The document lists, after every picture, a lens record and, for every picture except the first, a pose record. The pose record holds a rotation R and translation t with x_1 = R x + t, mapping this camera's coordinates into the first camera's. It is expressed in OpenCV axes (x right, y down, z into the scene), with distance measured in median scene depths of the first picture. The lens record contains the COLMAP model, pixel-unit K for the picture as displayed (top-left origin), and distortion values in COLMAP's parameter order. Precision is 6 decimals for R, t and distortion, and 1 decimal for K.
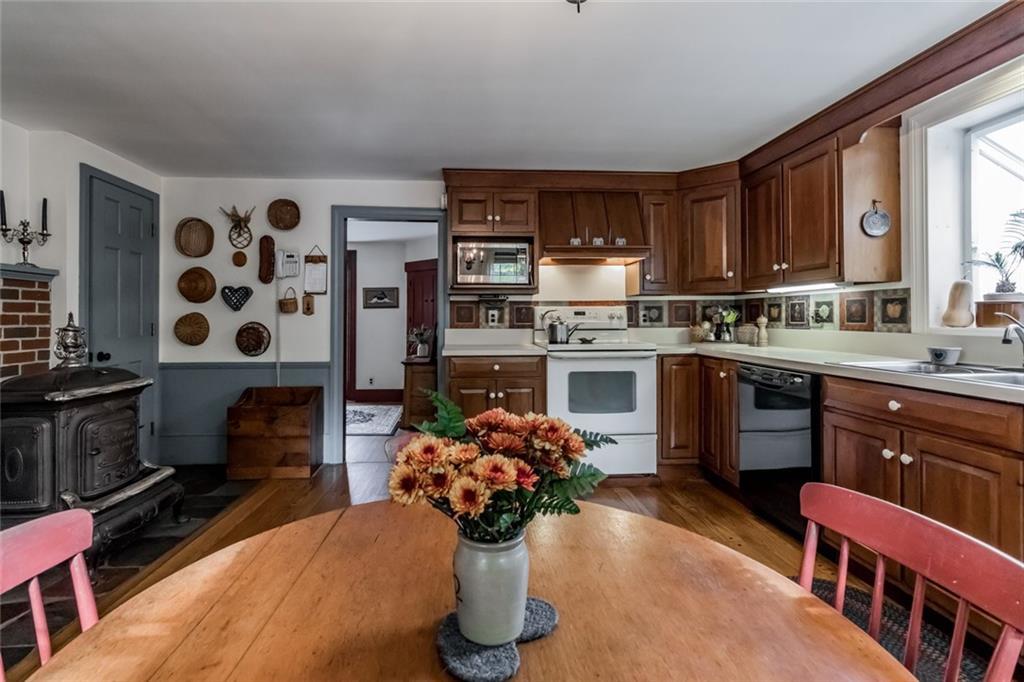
lens RADIAL K [[472.9, 0, 490.0], [0, 472.9, 318.0], [0, 0, 1]] dist [0.000983, 0.000387]
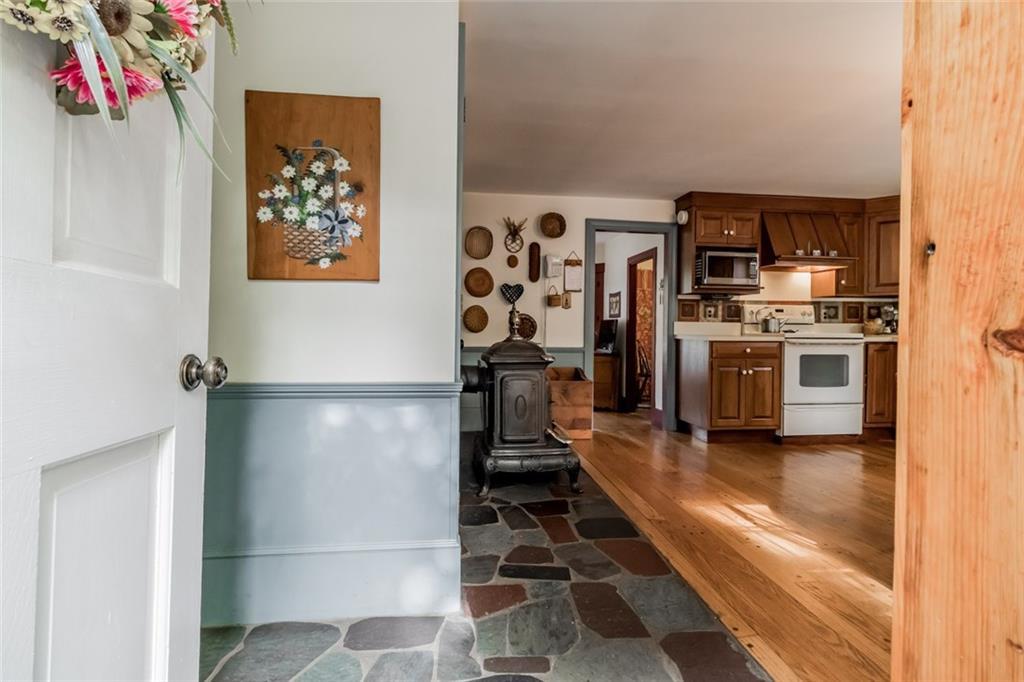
lens RADIAL K [[472.9, 0, 504.9], [0, 472.9, 330.0], [0, 0, 1]] dist [0.000983, 0.000387]
pose [[0.998202, 0.011423, 0.058838, -0.648371], [-0.011947, 0.999892, 0.008565, 0.041961], [-0.058733, -0.009253, 0.998231, -0.212486]]
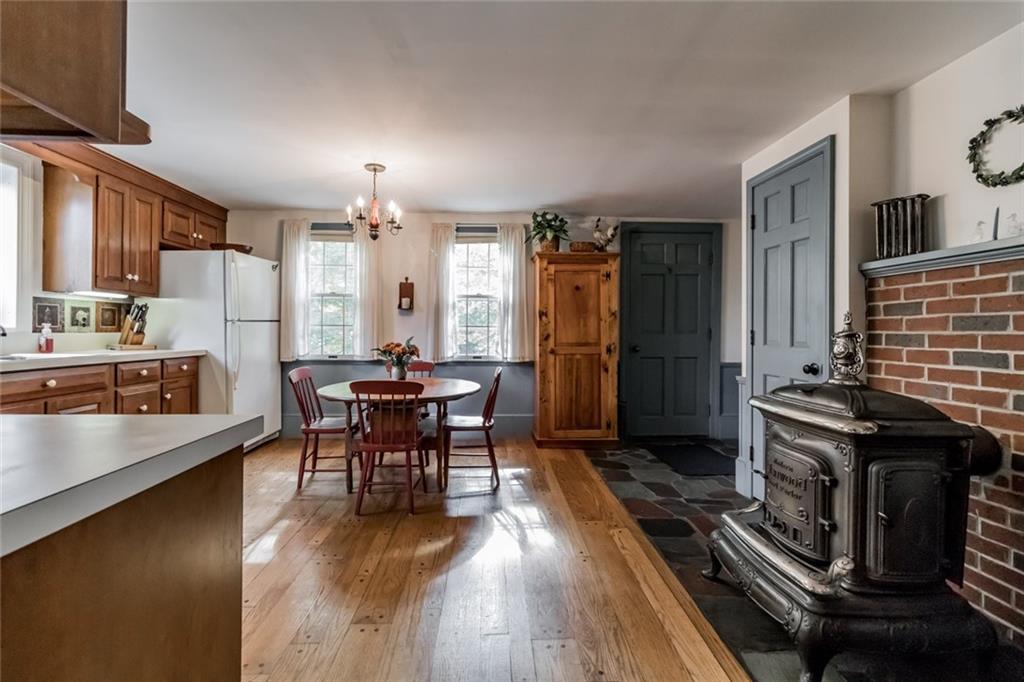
lens RADIAL K [[472.9, 0, 501.8], [0, 472.9, 327.5], [0, 0, 1]] dist [0.000983, 0.000387]
pose [[-0.999915, -0.005314, 0.011903, -0.224071], [-0.005432, 0.999936, -0.009933, 0.014877], [-0.011850, -0.009997, -0.999880, 1.154744]]
